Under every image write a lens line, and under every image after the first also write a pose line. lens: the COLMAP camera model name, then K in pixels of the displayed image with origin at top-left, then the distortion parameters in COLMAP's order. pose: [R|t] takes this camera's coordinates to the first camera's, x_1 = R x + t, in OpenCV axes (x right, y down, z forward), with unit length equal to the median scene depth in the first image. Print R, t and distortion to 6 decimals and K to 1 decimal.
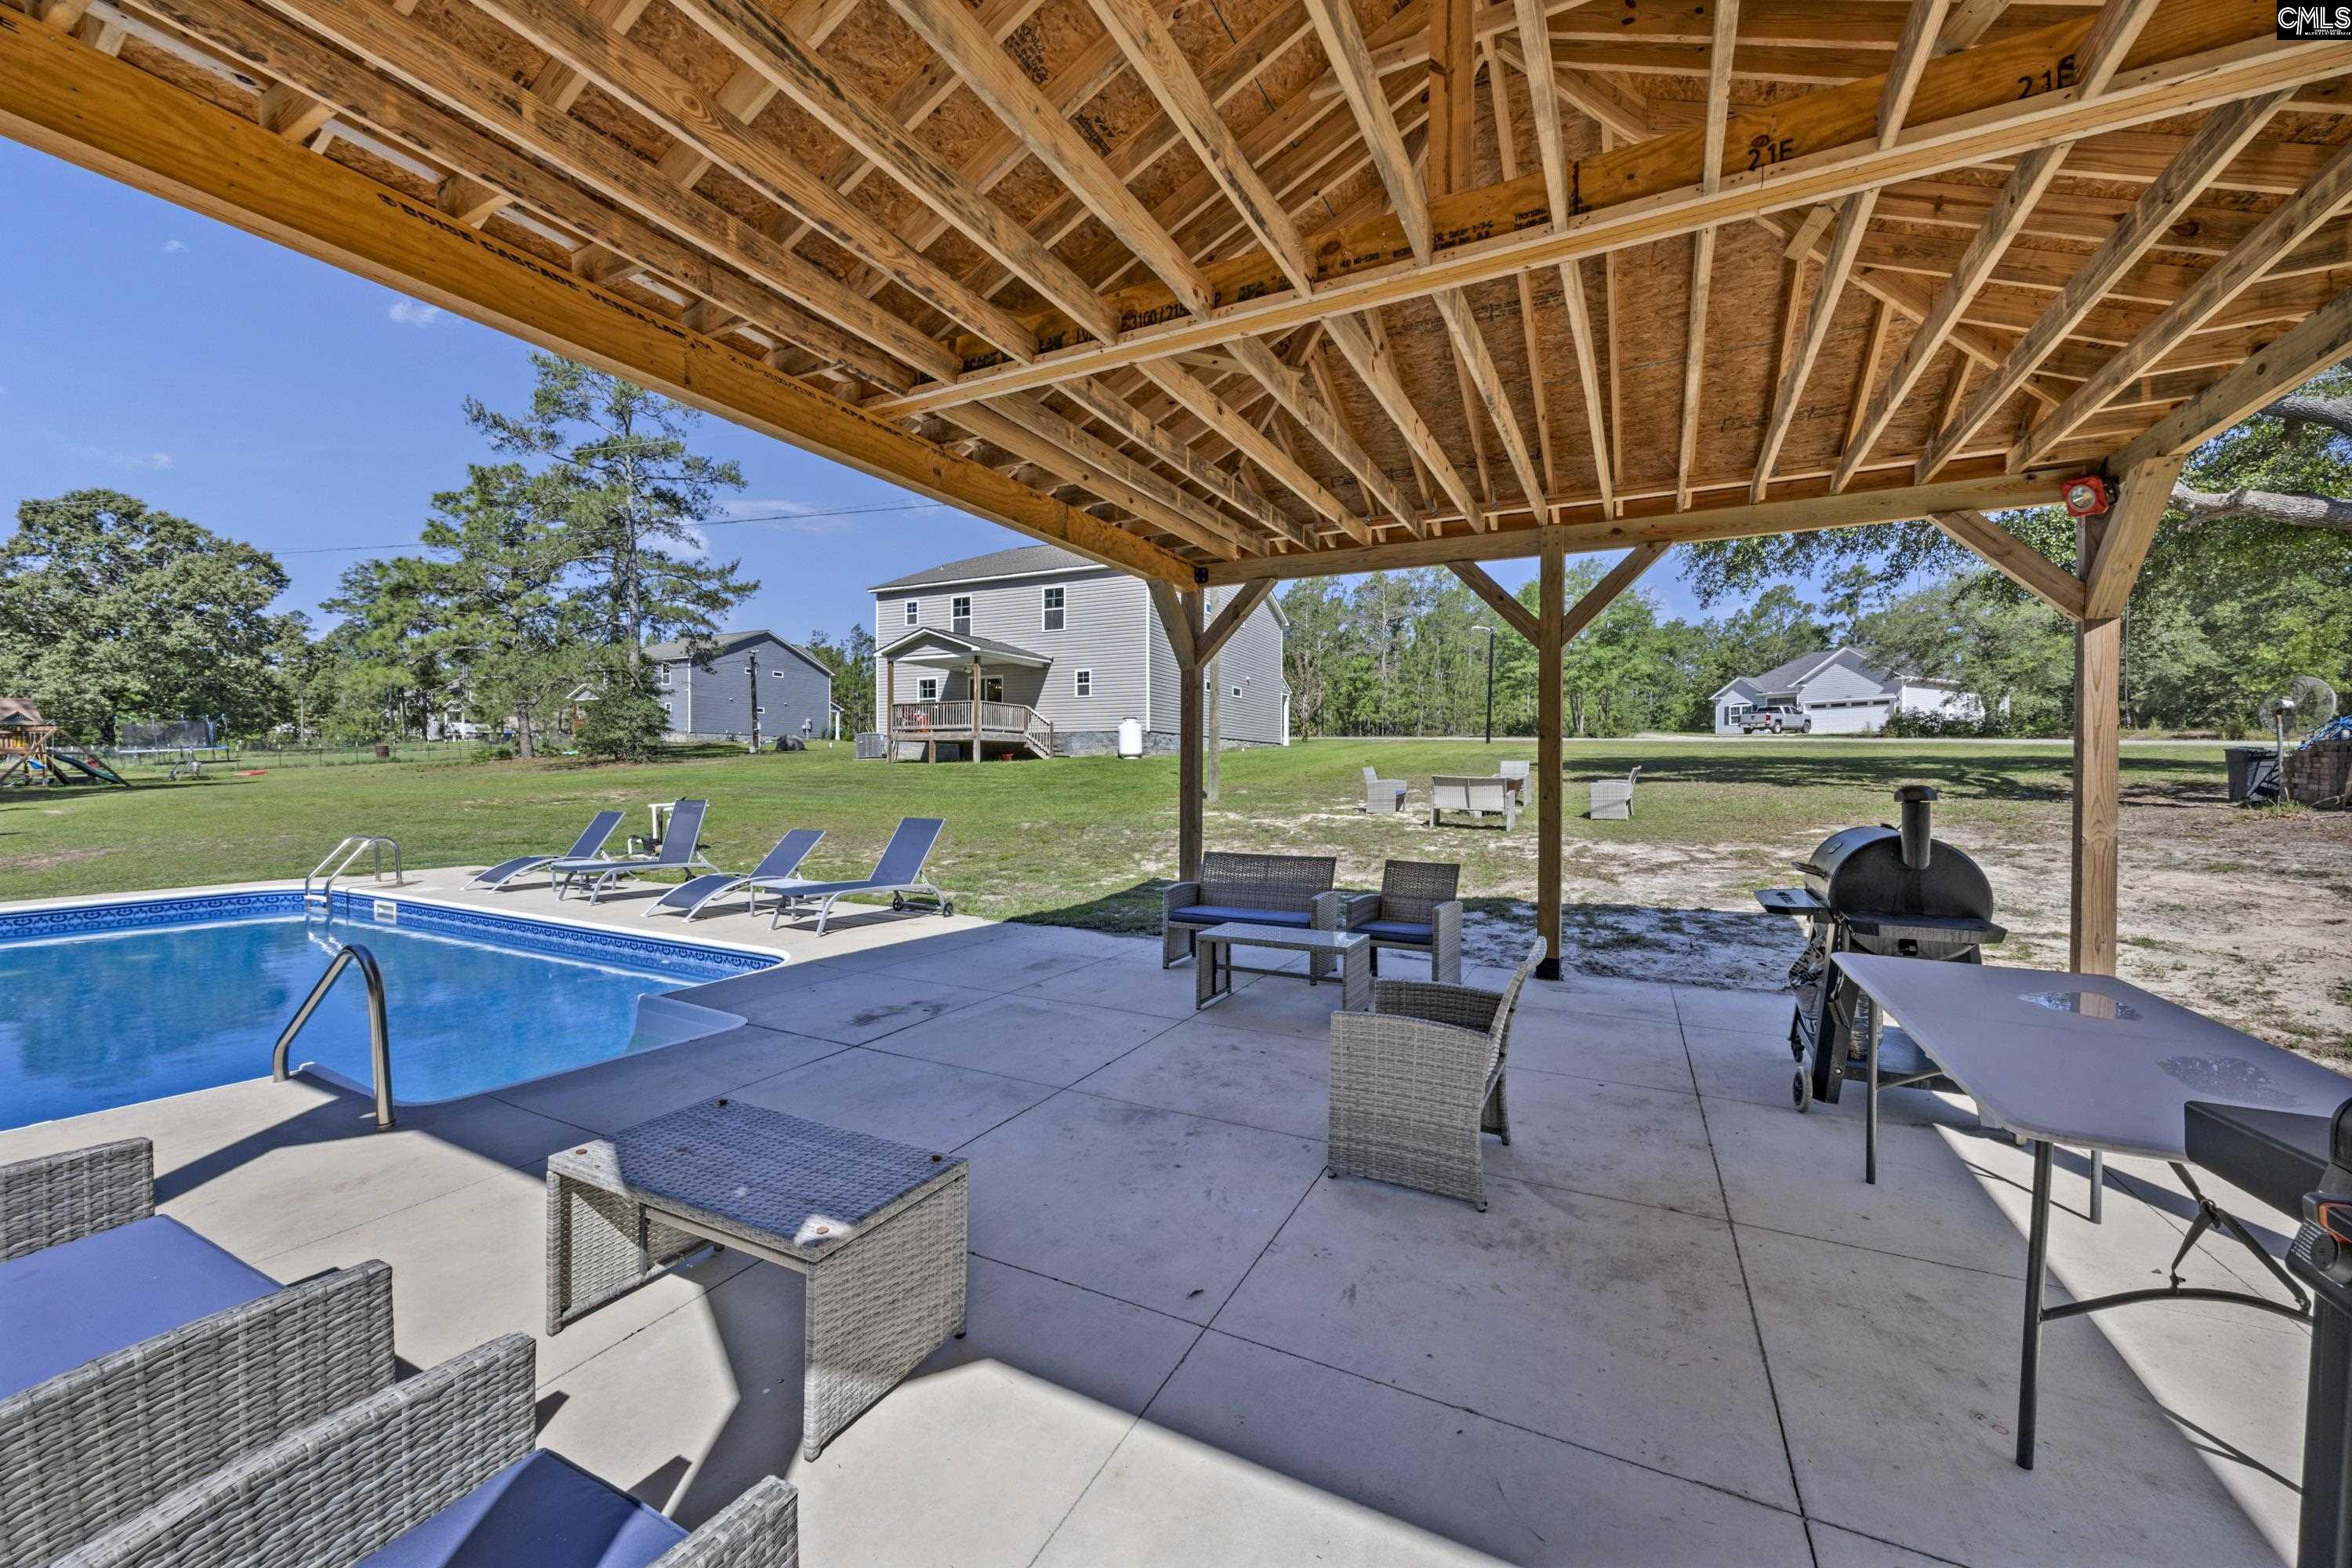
lens RADIAL K [[907.1, 0, 1177.2], [0, 907.1, 774.6], [0, 0, 1]] dist [-0.000249, 0.000027]
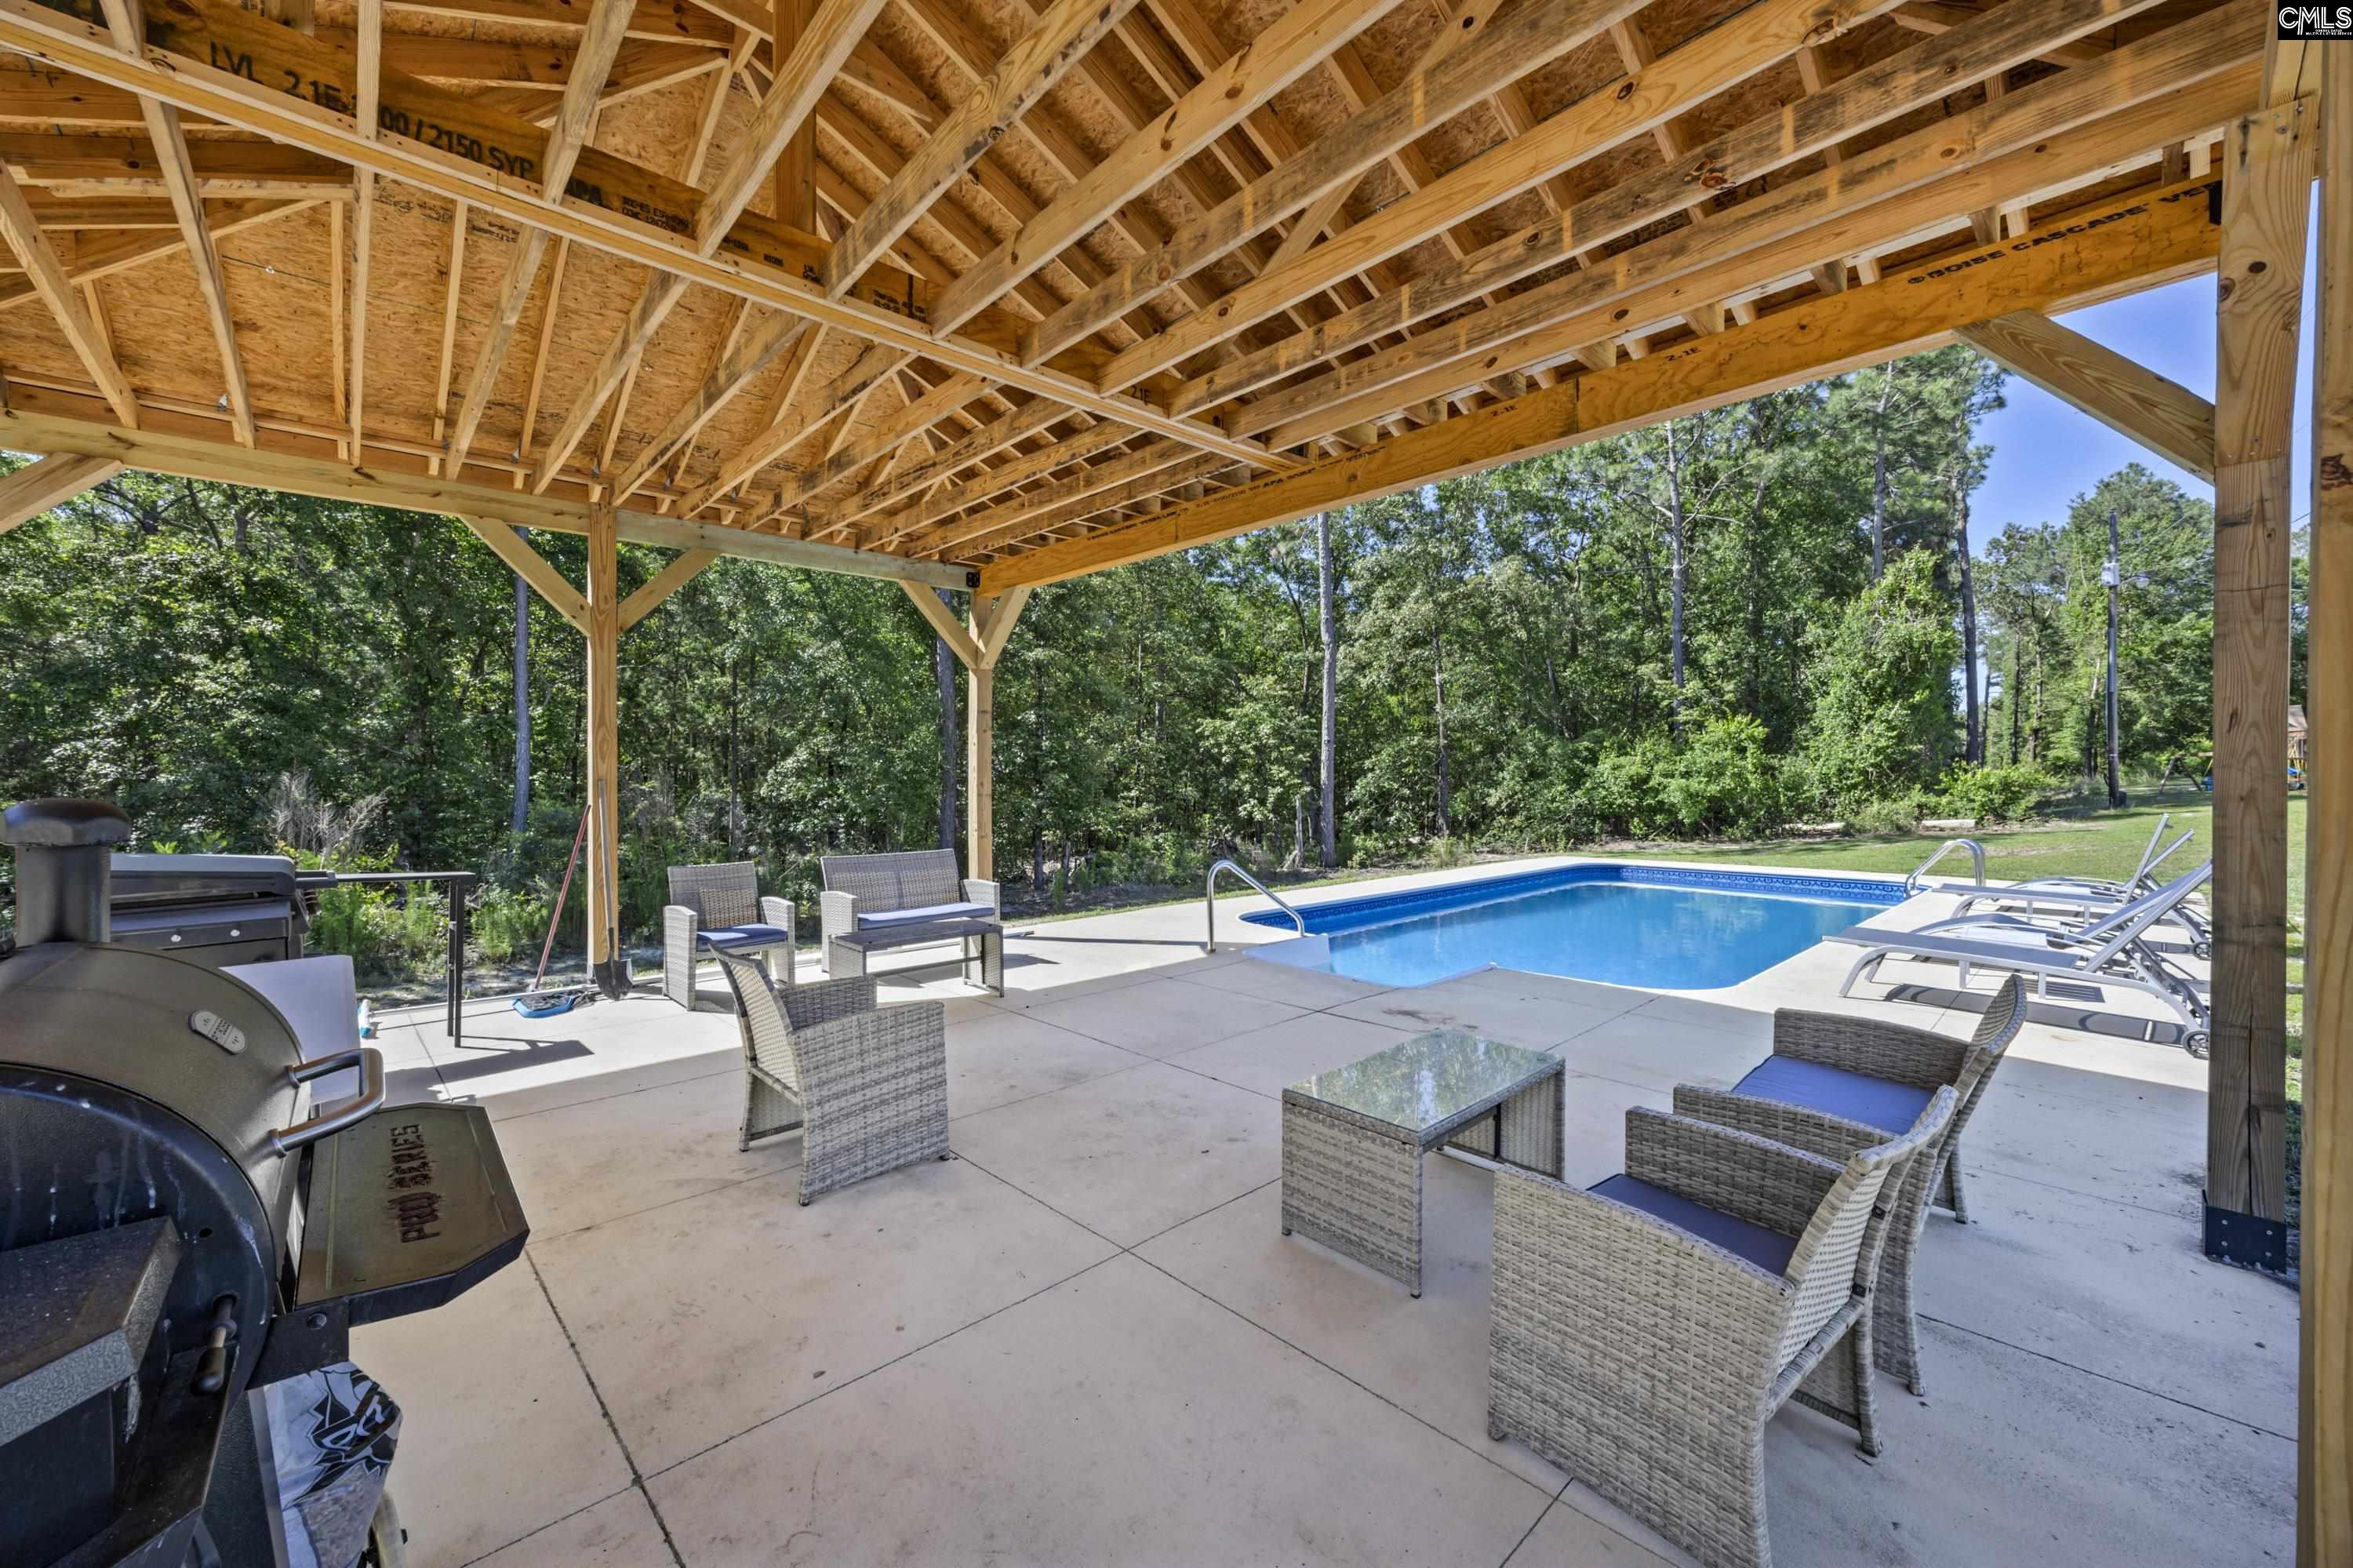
lens RADIAL K [[907.5, 0, 1177.1], [0, 907.5, 777.2], [0, 0, 1]] dist [-0.000249, 0.000027]
pose [[-0.341928, -0.003095, -0.939721, 0.926951], [0.001319, 0.999992, -0.003773, 0.006813], [0.939725, -0.002529, -0.341921, 1.436452]]
